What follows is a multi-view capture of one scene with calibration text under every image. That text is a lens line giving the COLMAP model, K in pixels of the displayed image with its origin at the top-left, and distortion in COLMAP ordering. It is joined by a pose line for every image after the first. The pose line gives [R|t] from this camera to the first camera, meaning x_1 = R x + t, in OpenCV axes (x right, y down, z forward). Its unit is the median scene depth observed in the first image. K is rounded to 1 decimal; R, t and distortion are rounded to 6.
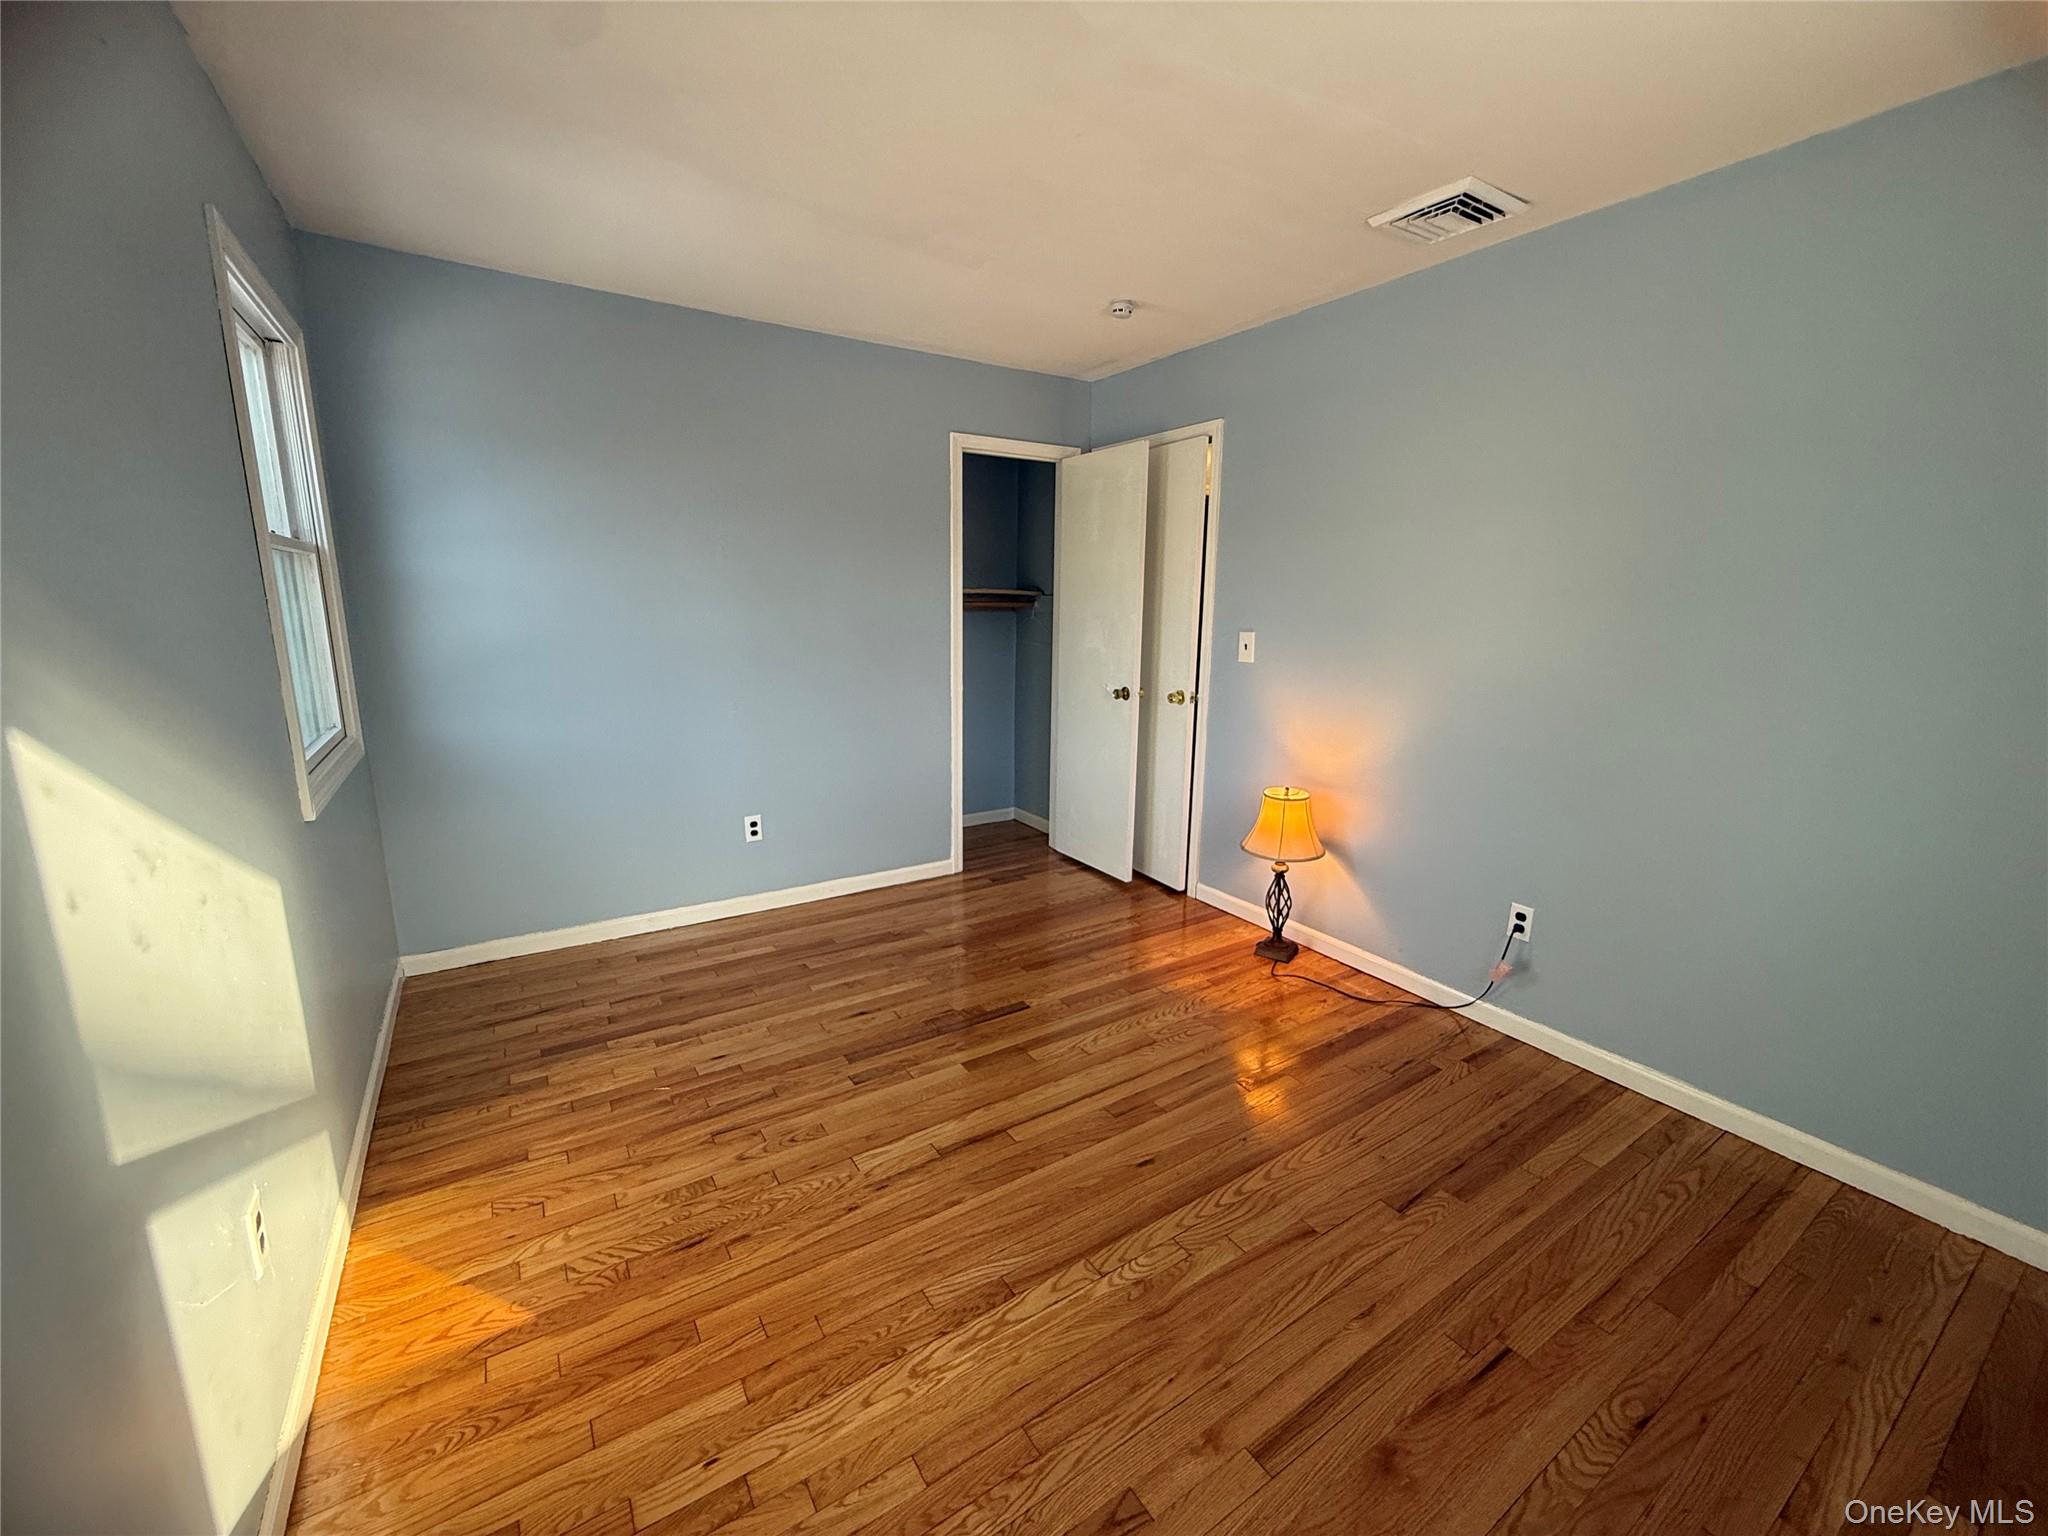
lens RADIAL K [[814.0, 0, 1017.3], [0, 814.0, 762.4], [0, 0, 1]] dist [-0.001543, 0.000290]
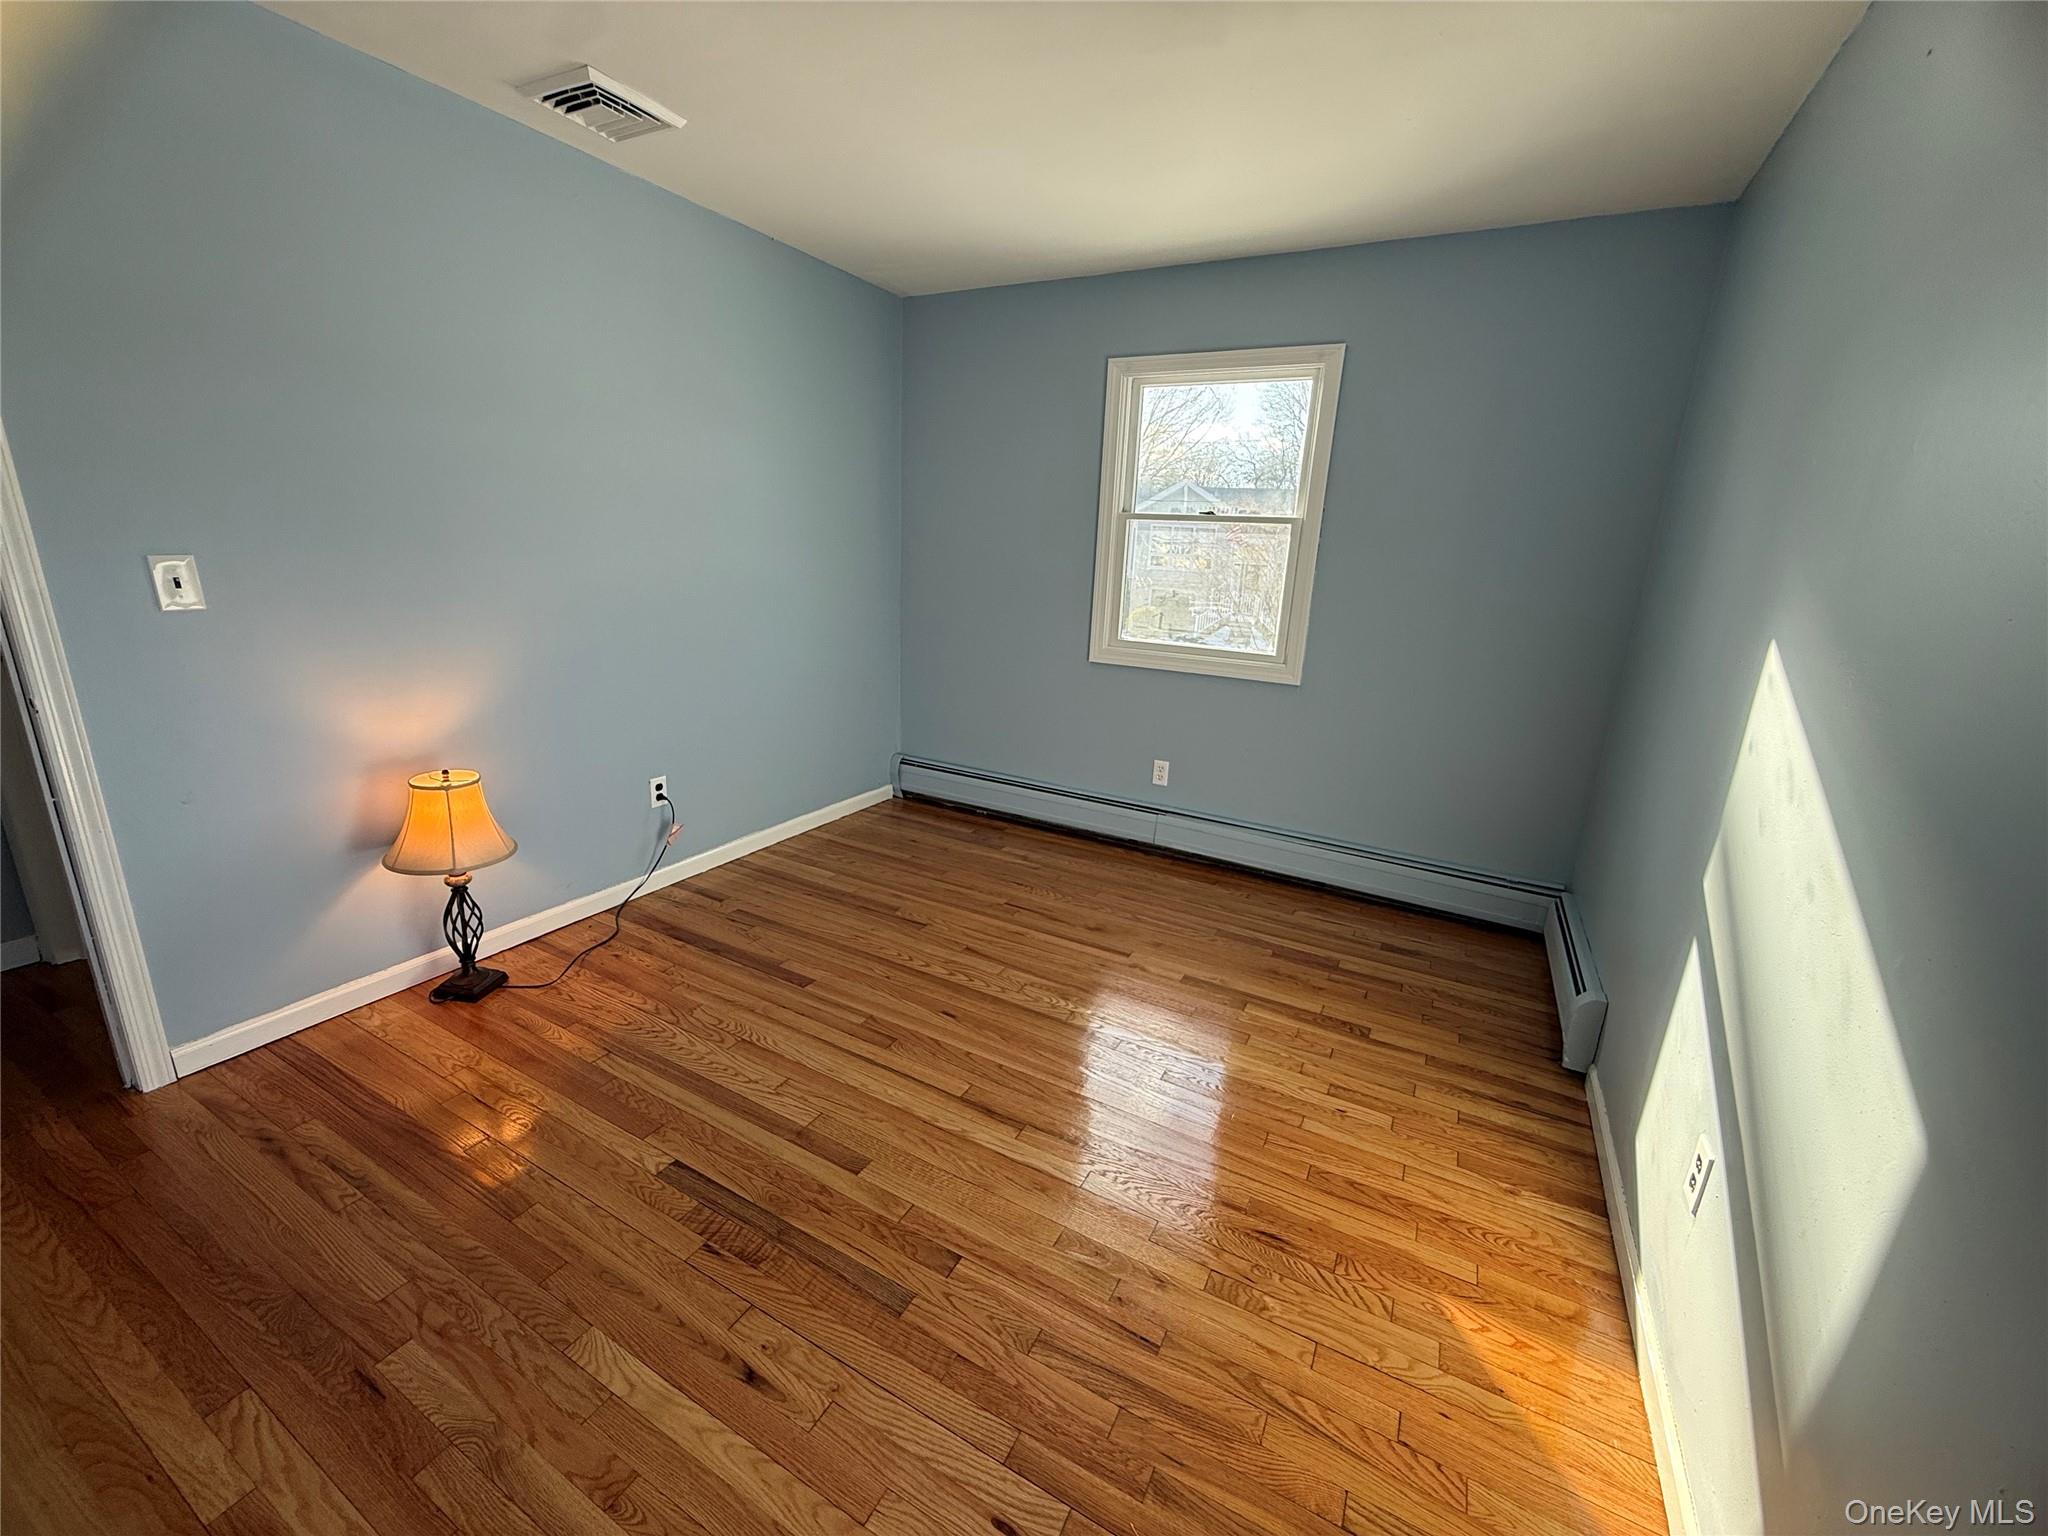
lens RADIAL K [[814.0, 0, 1021.6], [0, 814.0, 767.6], [0, 0, 1]] dist [-0.001543, 0.000290]
pose [[-0.479313, -0.266186, 0.836304, -0.789702], [0.126835, 0.921884, 0.366118, -0.260146], [-0.868431, 0.281557, -0.408109, 1.291127]]
